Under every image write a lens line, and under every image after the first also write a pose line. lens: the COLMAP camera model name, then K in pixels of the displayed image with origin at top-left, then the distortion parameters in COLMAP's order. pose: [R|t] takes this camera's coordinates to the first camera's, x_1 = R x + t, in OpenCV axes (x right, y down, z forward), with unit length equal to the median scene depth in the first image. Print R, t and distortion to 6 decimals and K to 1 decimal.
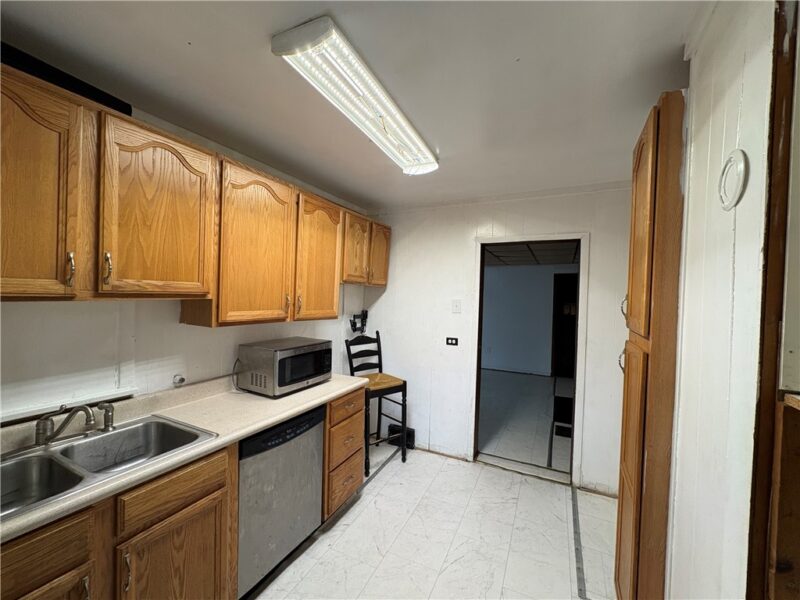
lens RADIAL K [[321.0, 0, 400.0], [0, 321.0, 300.0], [0, 0, 1]] dist [0.000303, 0.000012]
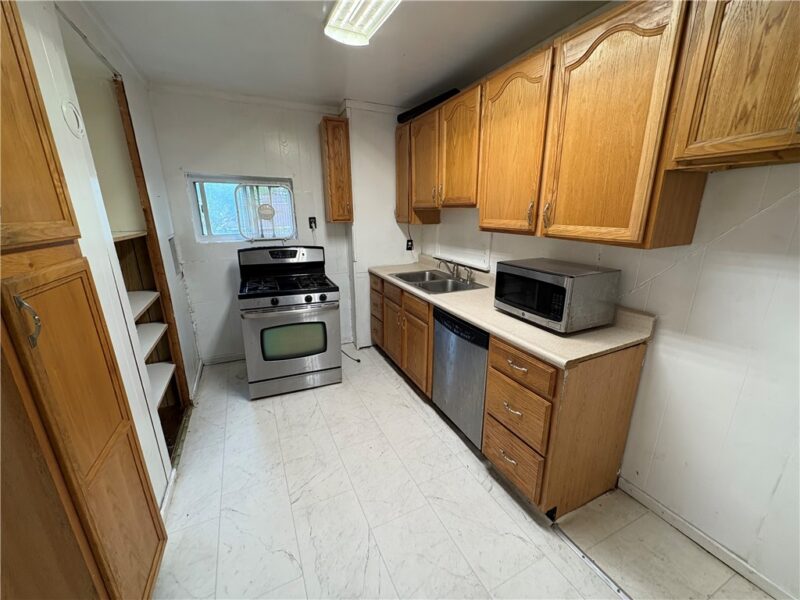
lens RADIAL K [[321.0, 0, 400.0], [0, 321.0, 300.0], [0, 0, 1]] dist [0.000303, 0.000012]
pose [[-0.620609, 0.193550, -0.759857, 0.565119], [-0.021056, 0.964594, 0.262898, 0.017605], [0.783837, 0.179156, -0.594561, 1.348880]]
